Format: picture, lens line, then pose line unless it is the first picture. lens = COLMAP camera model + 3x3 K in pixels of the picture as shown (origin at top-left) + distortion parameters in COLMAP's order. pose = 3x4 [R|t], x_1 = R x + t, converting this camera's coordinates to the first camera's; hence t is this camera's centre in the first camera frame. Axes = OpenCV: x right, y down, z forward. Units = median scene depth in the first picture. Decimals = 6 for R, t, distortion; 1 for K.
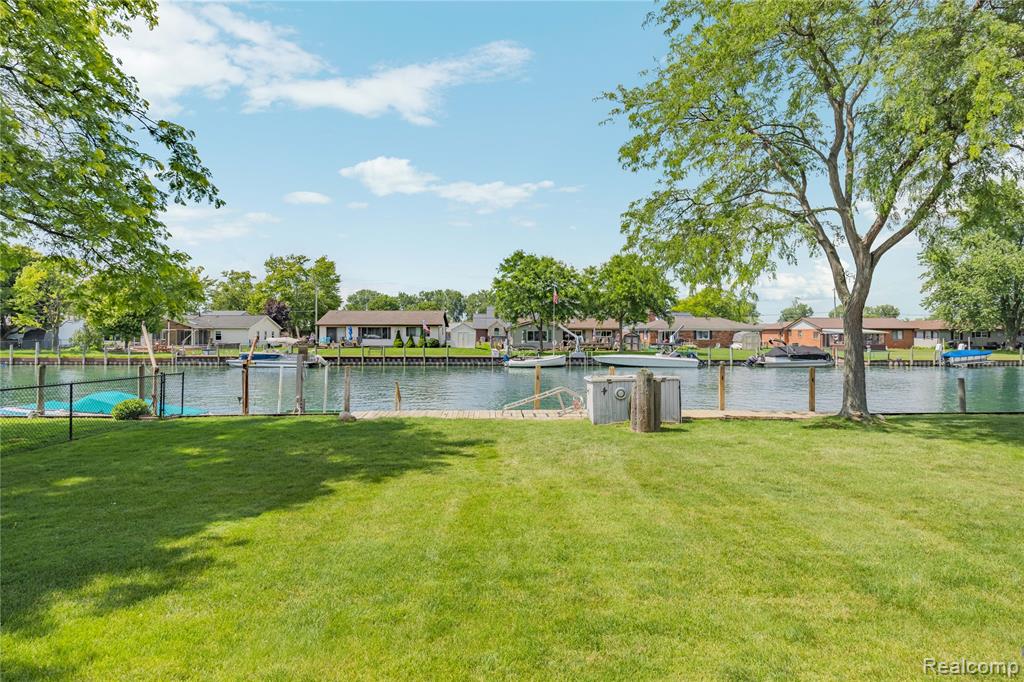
lens RADIAL K [[532.8, 0, 506.0], [0, 532.8, 345.1], [0, 0, 1]] dist [0.004342, -0.000811]
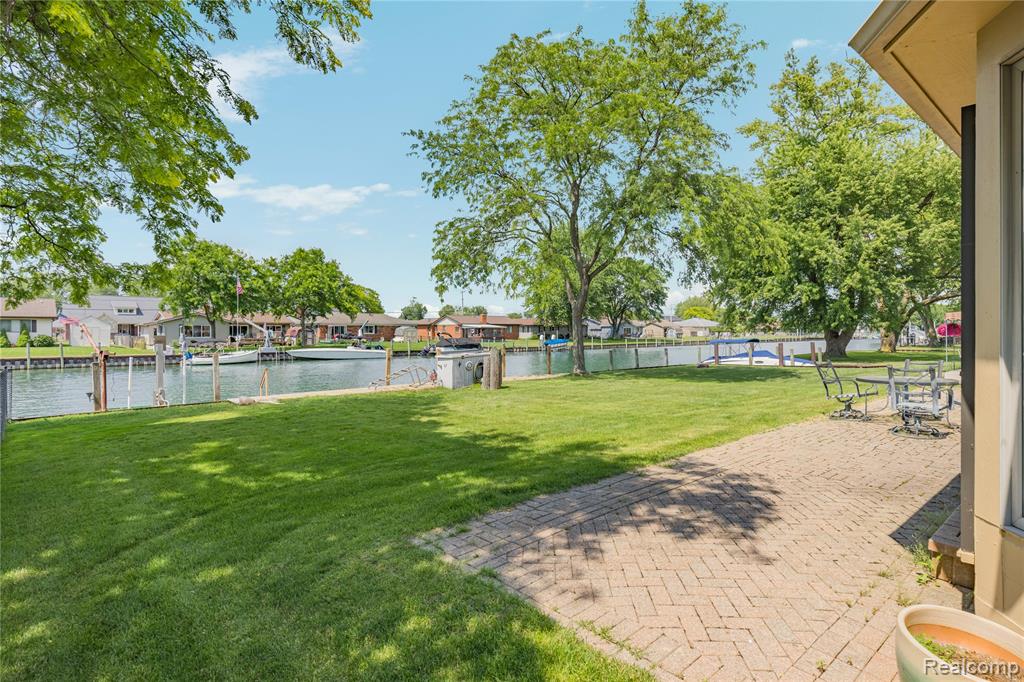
lens RADIAL K [[539.7, 0, 512.0], [0, 539.7, 341.0], [0, 0, 1]] dist [0.020886, -0.000083]
pose [[0.773631, -0.016058, 0.633433, -0.131434], [0.016761, 0.999848, 0.004876, 0.004620], [-0.633415, 0.006844, 0.773782, -0.036794]]
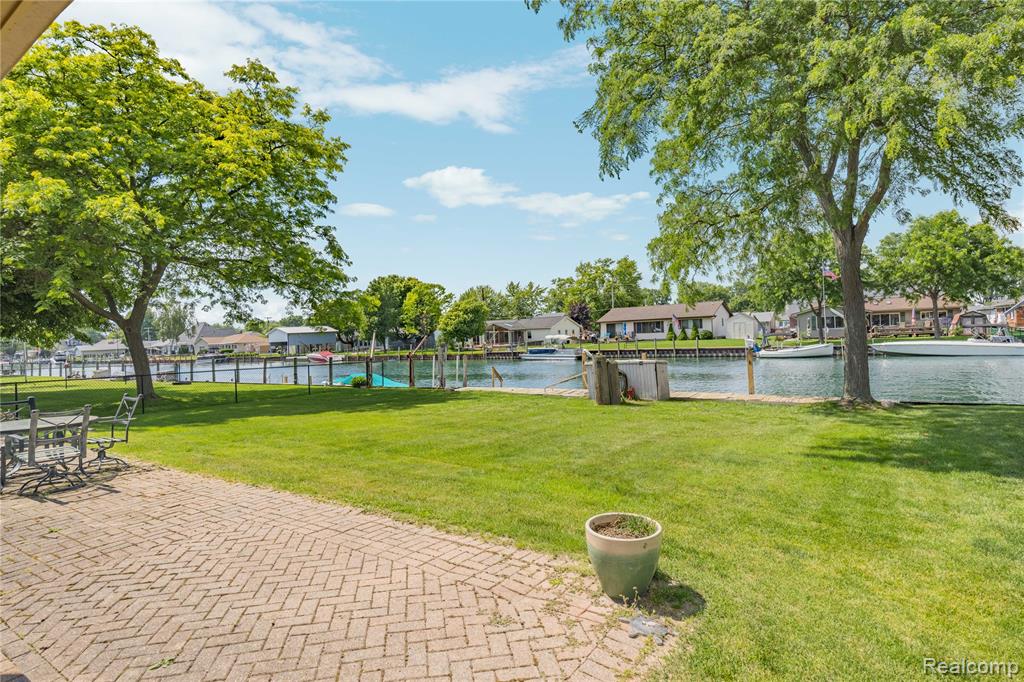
lens RADIAL K [[532.8, 0, 506.0], [0, 532.8, 345.1], [0, 0, 1]] dist [0.004342, -0.000811]
pose [[0.801598, -0.024913, -0.597344, 0.179602], [0.031762, 0.999495, 0.000936, 0.003133], [0.597019, -0.019723, 0.801985, -0.019941]]
